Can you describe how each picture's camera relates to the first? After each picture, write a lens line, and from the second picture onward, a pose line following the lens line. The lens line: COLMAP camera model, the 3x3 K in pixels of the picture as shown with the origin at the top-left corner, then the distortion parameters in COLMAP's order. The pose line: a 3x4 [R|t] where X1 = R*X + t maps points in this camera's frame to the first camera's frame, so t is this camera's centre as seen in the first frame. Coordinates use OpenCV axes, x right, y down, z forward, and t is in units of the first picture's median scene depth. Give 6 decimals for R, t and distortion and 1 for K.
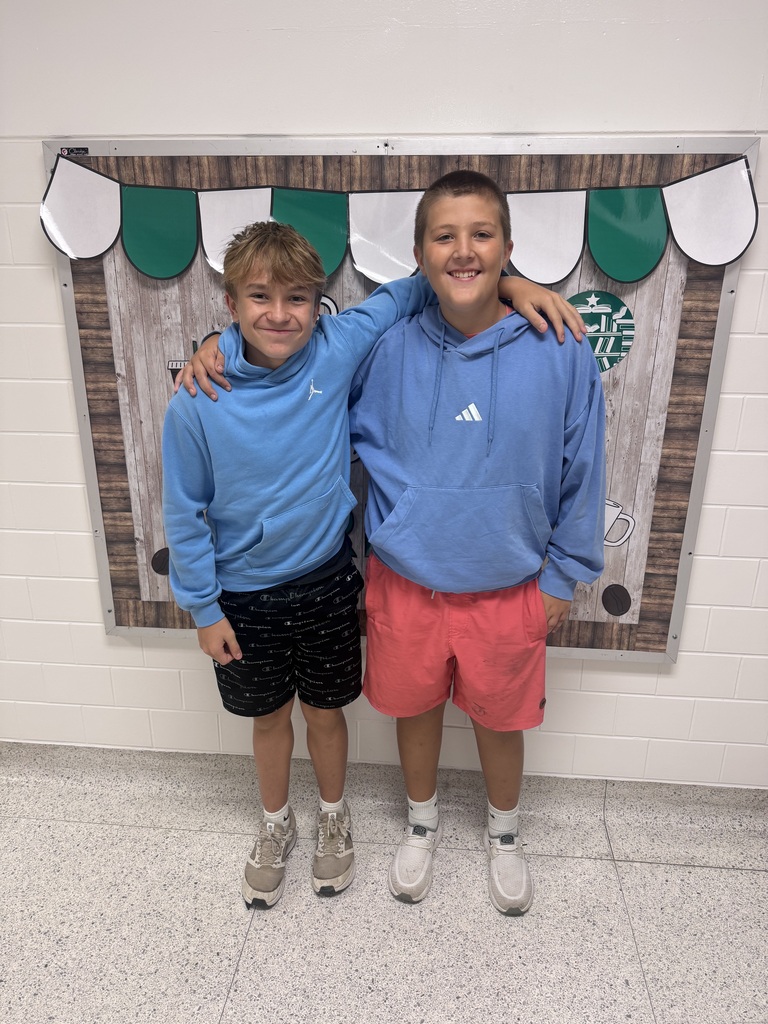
lens RADIAL K [[717.6, 0, 381.9], [0, 717.6, 514.7], [0, 0, 1]] dist [0.006917, -0.021855]
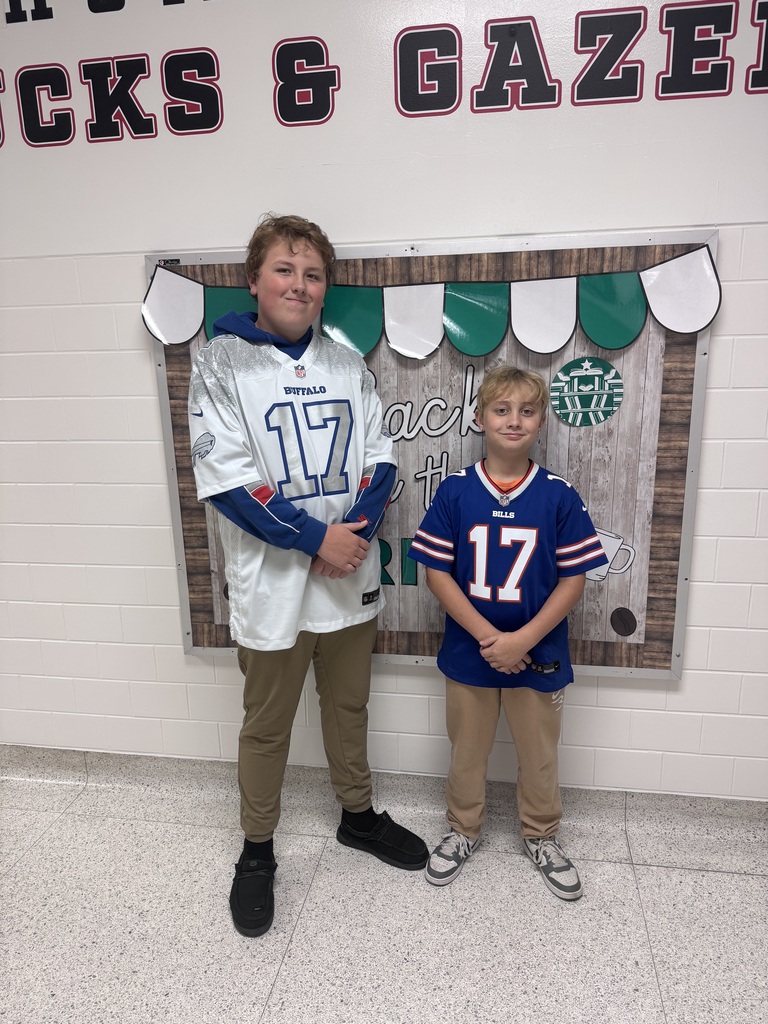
lens RADIAL K [[717.6, 0, 385.1], [0, 717.6, 516.2], [0, 0, 1]] dist [0.006917, -0.021855]
pose [[0.996678, -0.012447, -0.080484, 0.049747], [0.005235, 0.996000, -0.089197, 0.057709], [0.081272, 0.088479, 0.992757, -0.192059]]
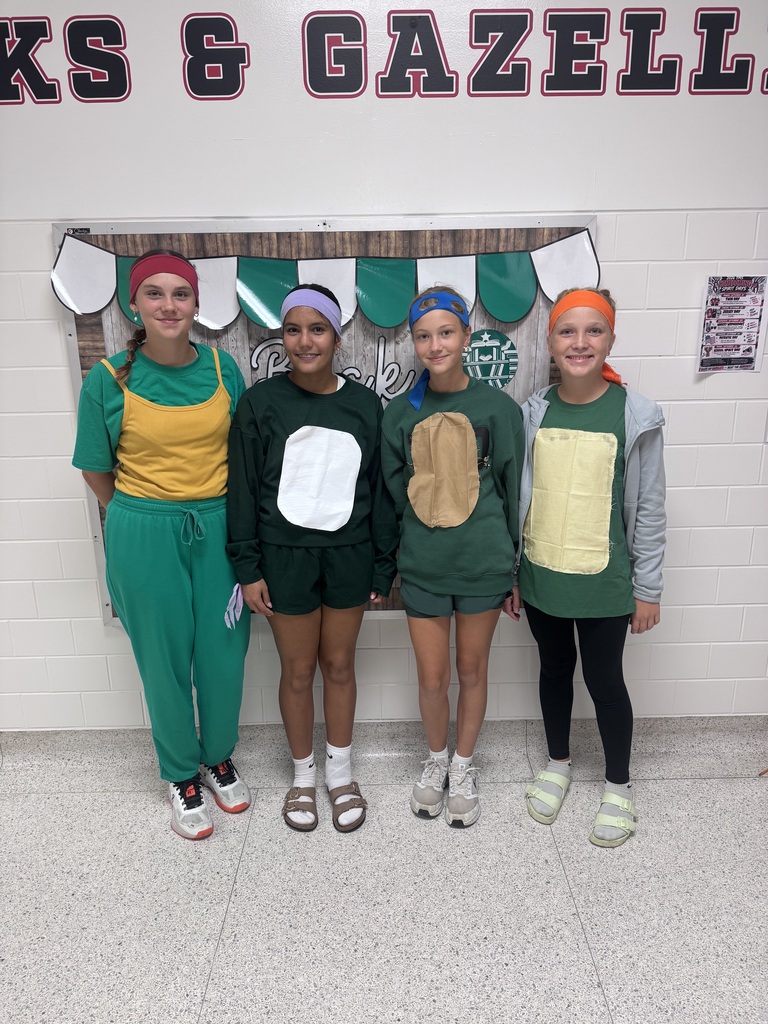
lens RADIAL K [[717.6, 0, 384.6], [0, 717.6, 516.7], [0, 0, 1]] dist [0.006917, -0.021855]
pose [[0.994544, -0.049567, 0.091792, -0.029967], [0.054721, 0.997012, -0.054514, 0.093869], [-0.088816, 0.059240, 0.994285, -0.273618]]
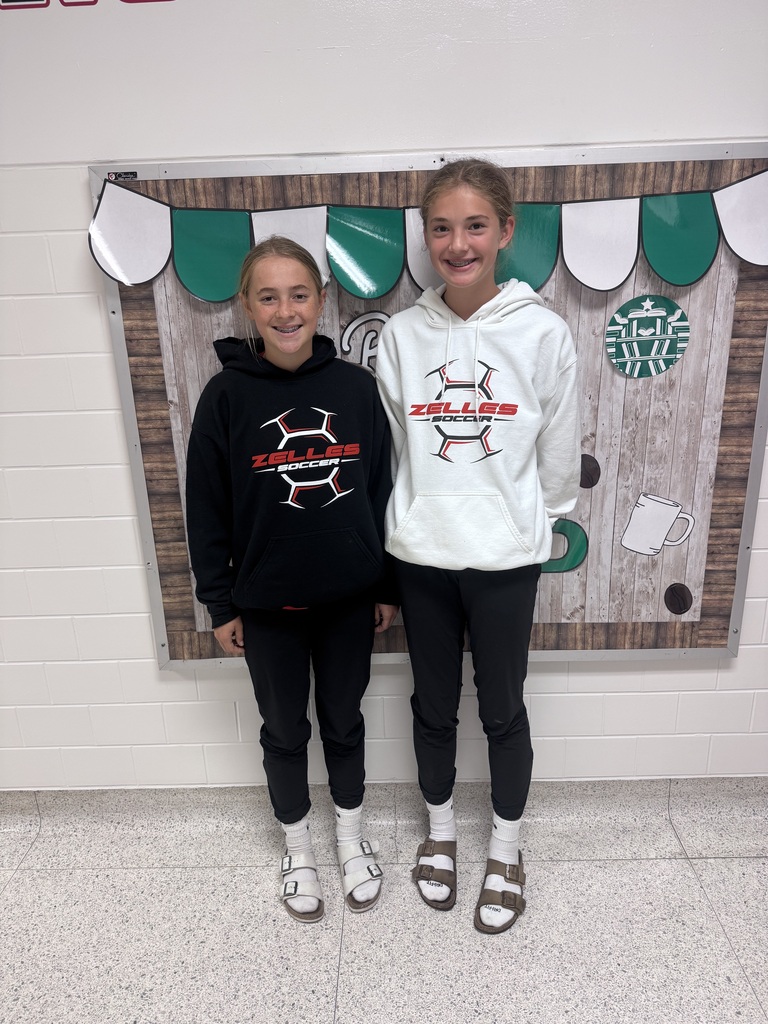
lens RADIAL K [[717.6, 0, 382.7], [0, 717.6, 516.3], [0, 0, 1]] dist [0.006917, -0.021855]
pose [[0.996442, -0.060229, 0.058961, -0.155597], [0.061631, 0.997851, -0.022249, 0.000283], [-0.057494, 0.025804, 0.998012, 0.013846]]
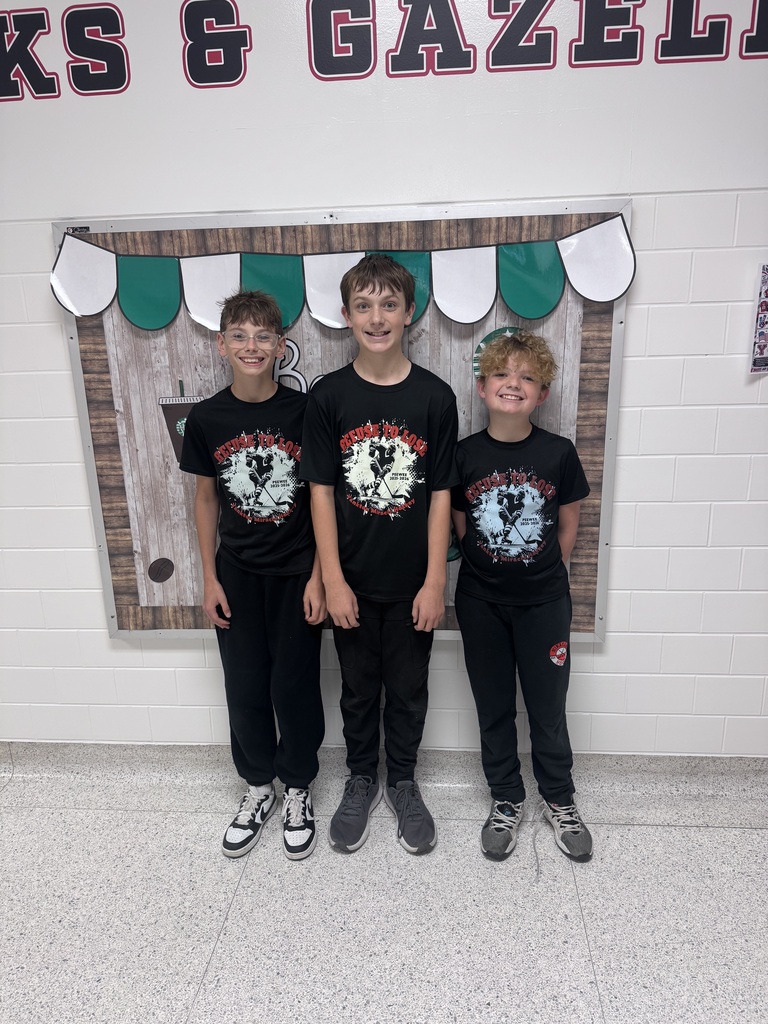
lens RADIAL K [[717.6, 0, 385.3], [0, 717.6, 515.4], [0, 0, 1]] dist [0.006917, -0.021855]
pose [[0.999337, -0.036394, -0.001070, 0.075723], [0.036256, 0.997394, -0.062378, 0.071781], [0.003337, 0.062297, 0.998052, -0.183201]]
